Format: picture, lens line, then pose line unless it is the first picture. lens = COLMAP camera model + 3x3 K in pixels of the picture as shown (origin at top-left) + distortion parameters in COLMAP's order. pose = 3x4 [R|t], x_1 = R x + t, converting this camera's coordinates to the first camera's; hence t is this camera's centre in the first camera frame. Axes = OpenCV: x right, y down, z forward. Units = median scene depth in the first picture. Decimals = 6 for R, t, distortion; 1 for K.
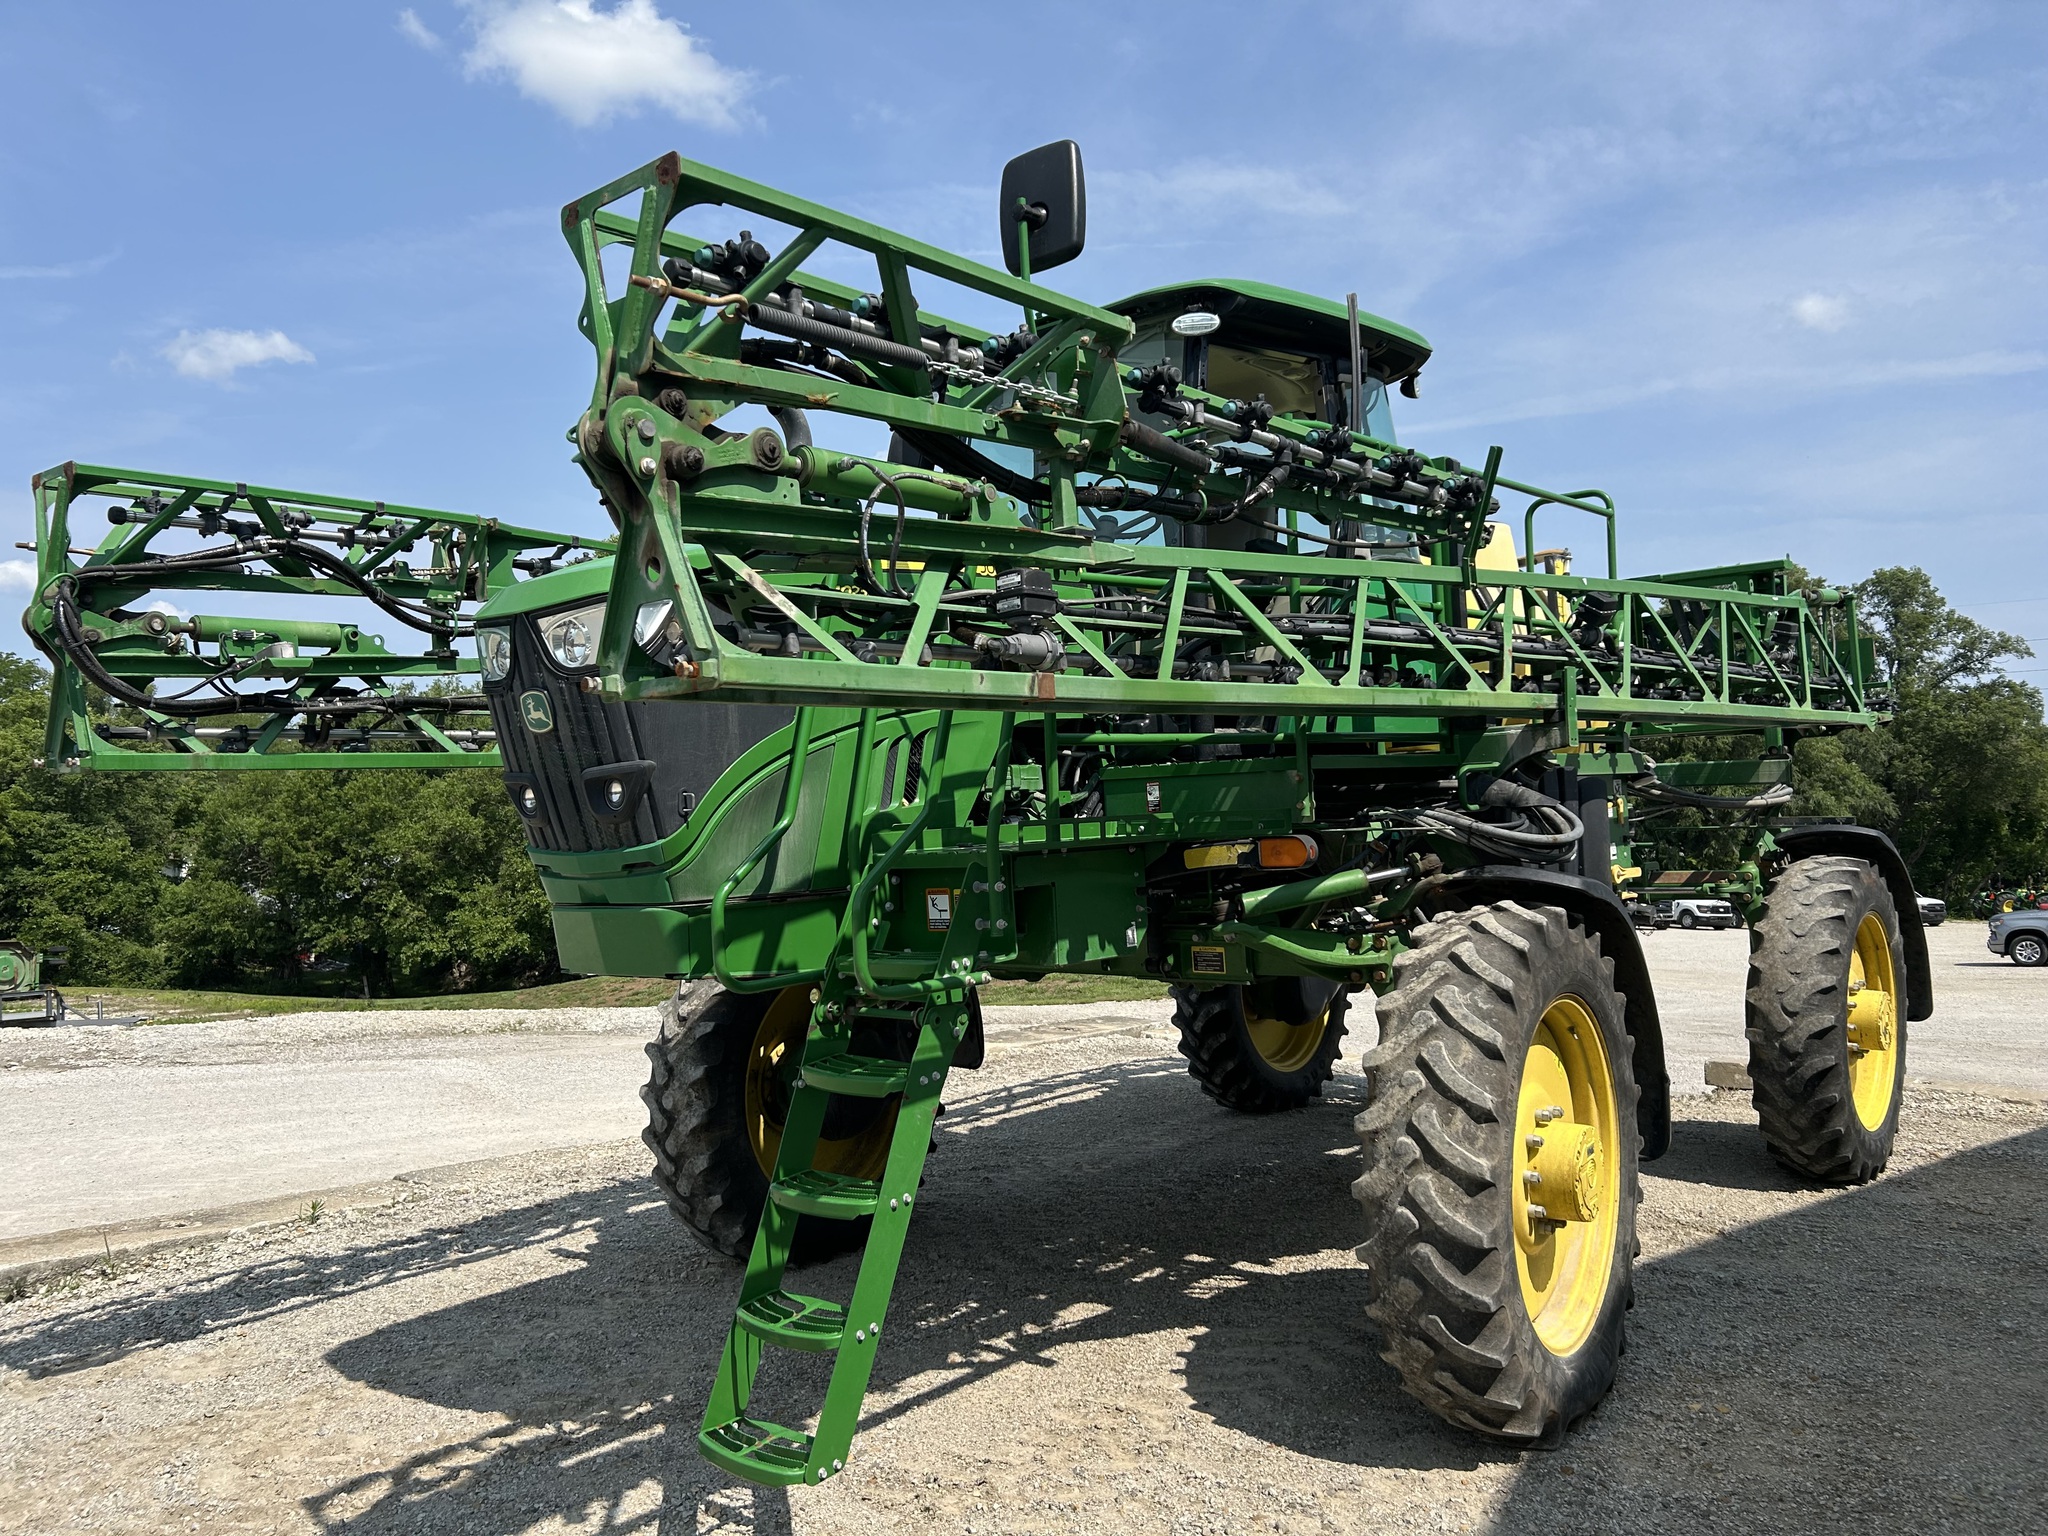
lens RADIAL K [[1540.2, 0, 1019.6], [0, 1540.2, 775.0], [0, 0, 1]] dist [0.048561, -0.057171]
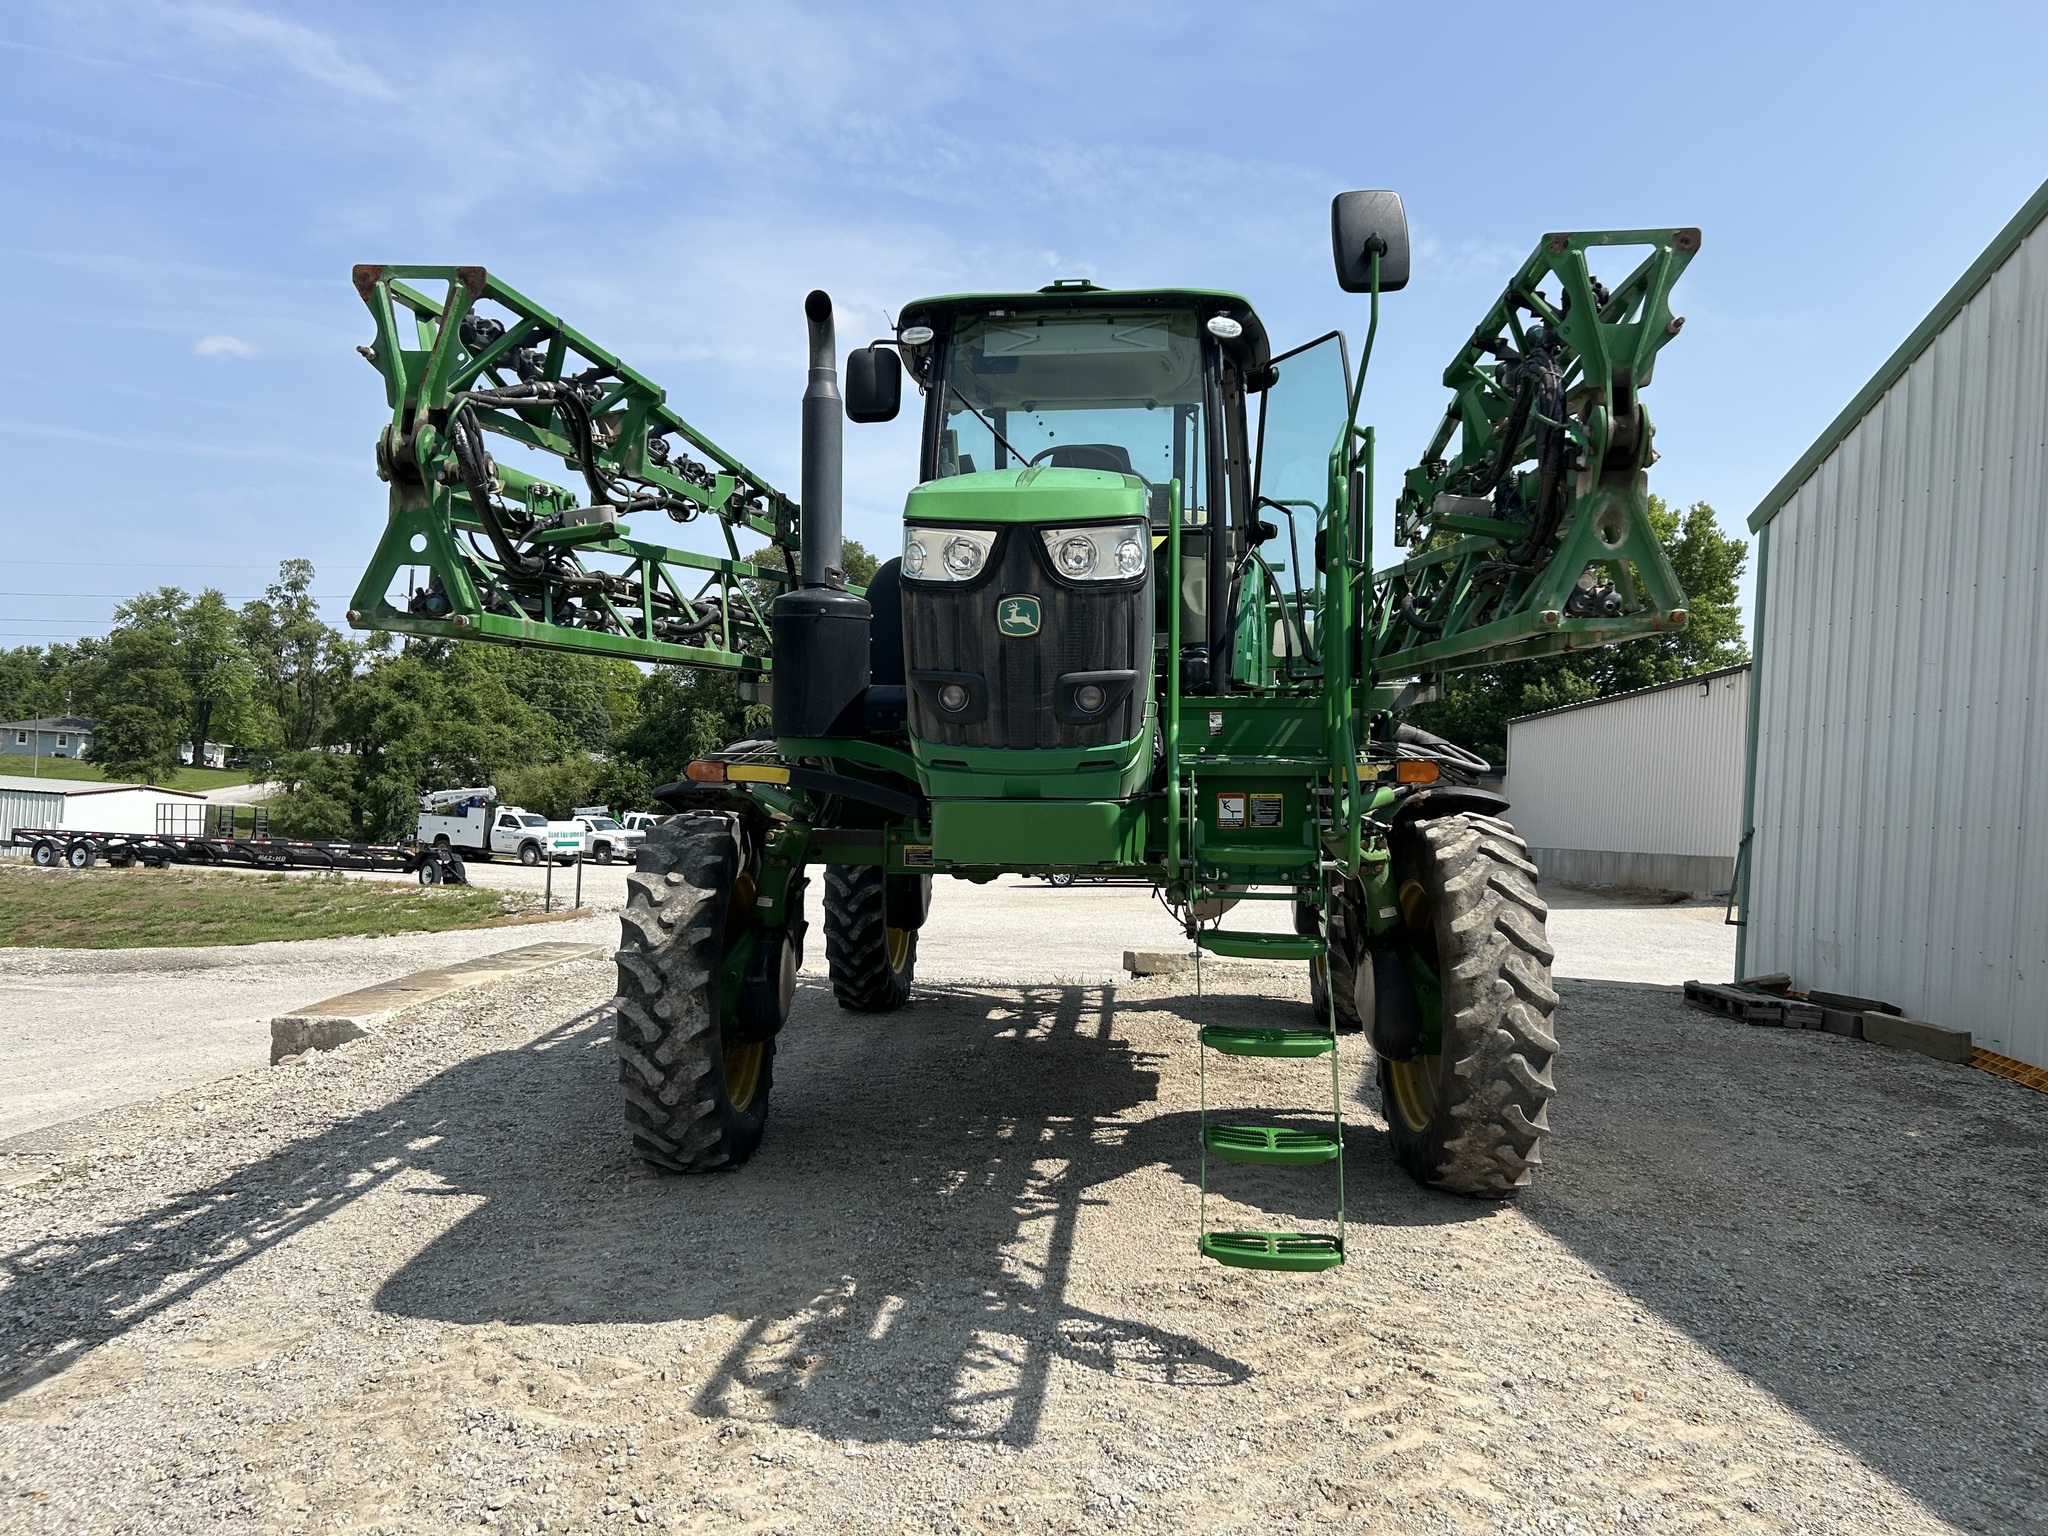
lens RADIAL K [[1536.1, 0, 1000.7], [0, 1536.1, 778.6], [0, 0, 1]] dist [0.059046, -0.070921]
pose [[0.818642, 0.029037, 0.573570, -0.604697], [-0.054307, 0.998160, 0.026980, 0.027778], [-0.571731, -0.053236, 0.818712, 0.090229]]
